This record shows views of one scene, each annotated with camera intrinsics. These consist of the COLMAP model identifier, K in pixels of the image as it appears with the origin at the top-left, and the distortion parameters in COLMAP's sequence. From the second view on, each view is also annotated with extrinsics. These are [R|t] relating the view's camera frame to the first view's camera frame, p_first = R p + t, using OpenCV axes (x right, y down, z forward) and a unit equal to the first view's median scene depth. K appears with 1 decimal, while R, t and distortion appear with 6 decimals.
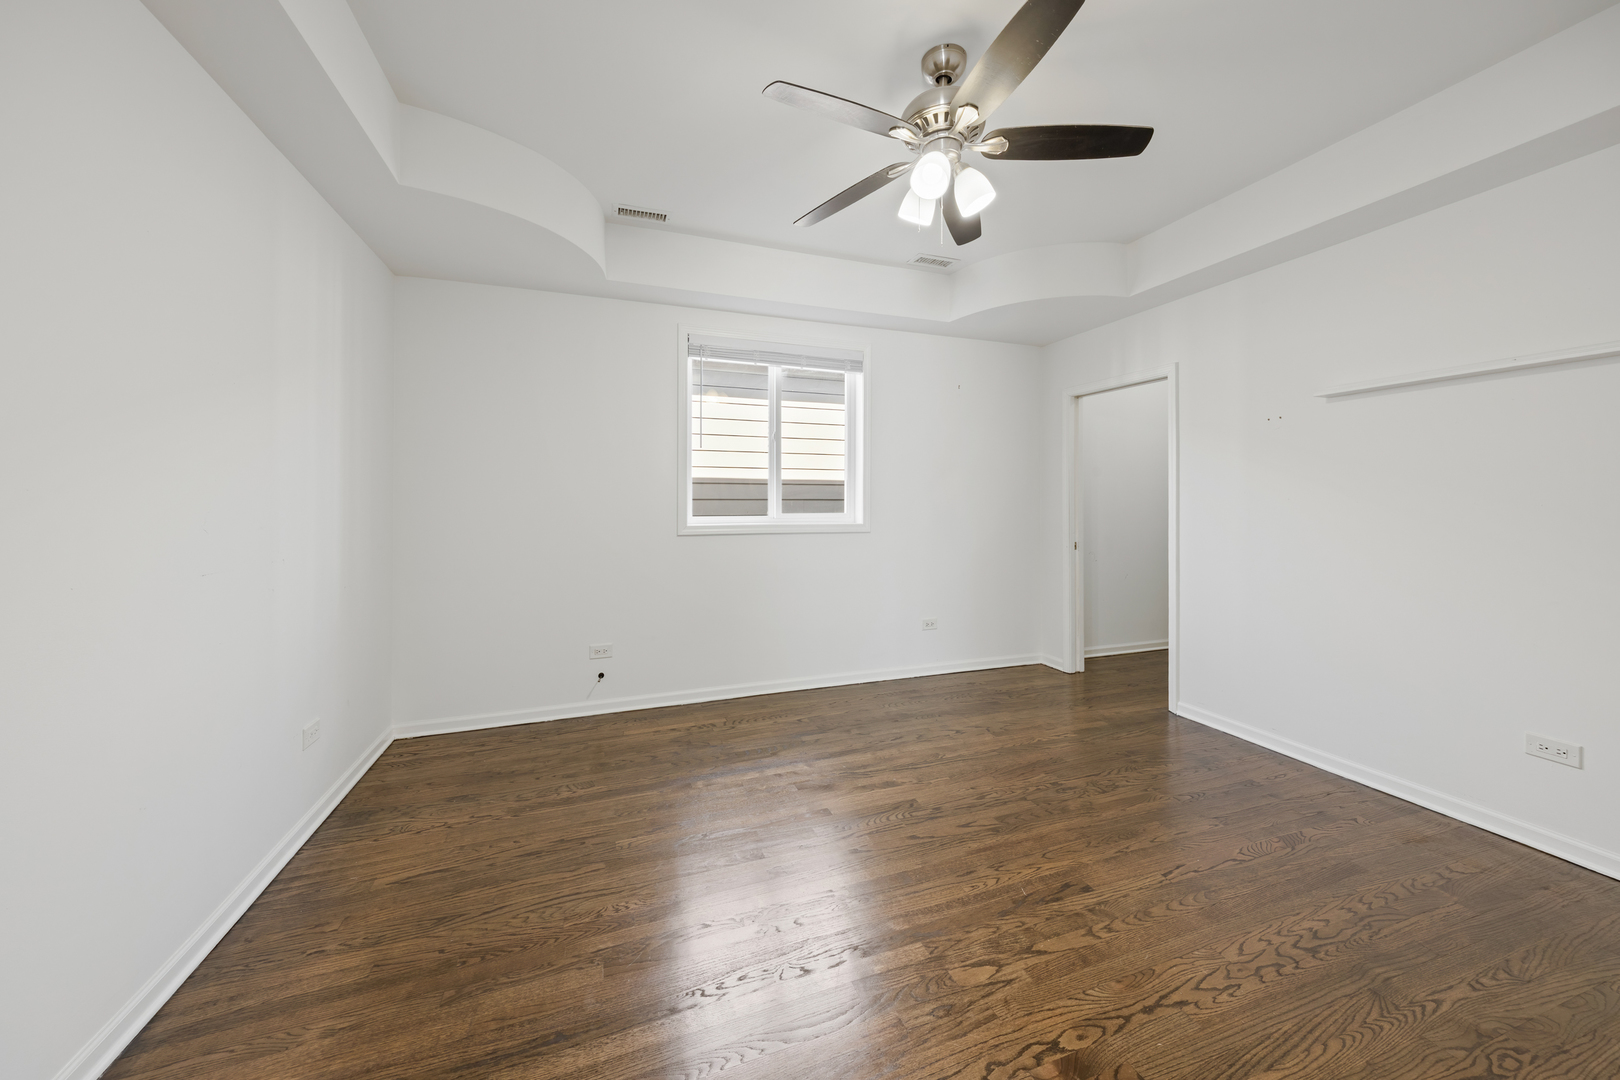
lens RADIAL K [[577.2, 0, 809.4], [0, 577.2, 494.1], [0, 0, 1]] dist [-0.000178, -0.000023]
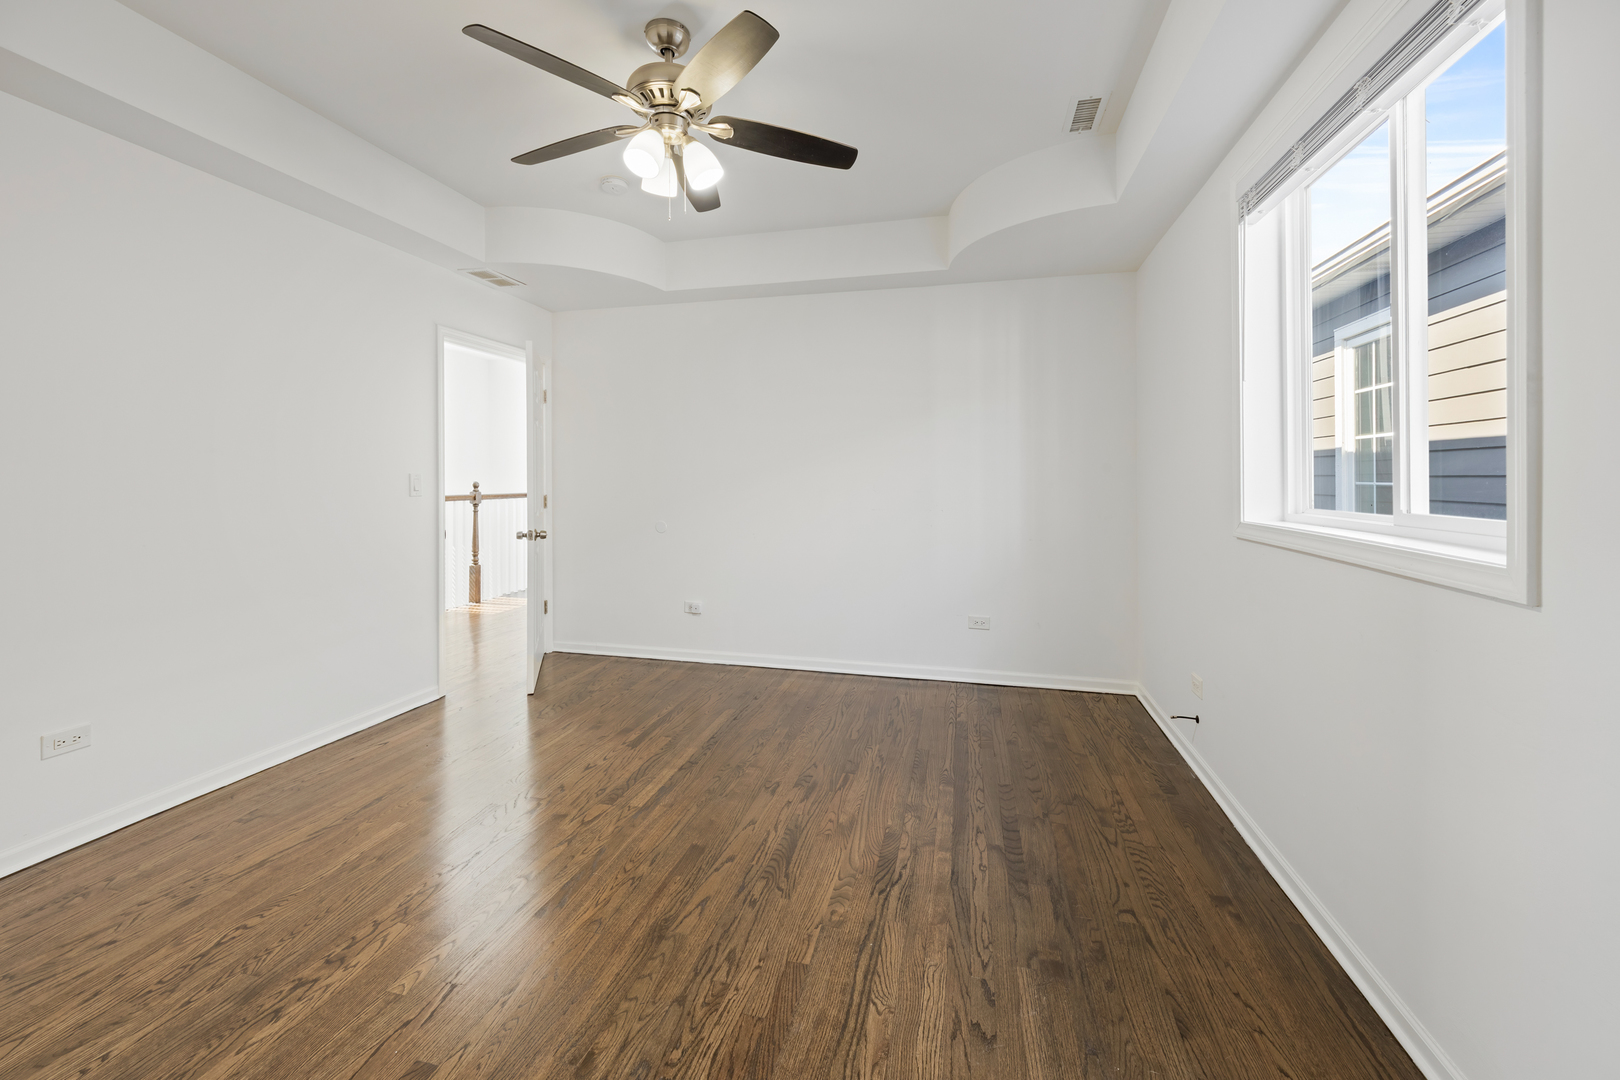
lens RADIAL K [[663.9, 0, 808.7], [0, 663.9, 472.4], [0, 0, 1]] dist [0.000074, 0.000045]
pose [[-0.553908, -0.000784, -0.832578, 0.854454], [0.004123, 0.999985, -0.003684, 0.004177], [0.832568, -0.005474, -0.553896, 1.479381]]
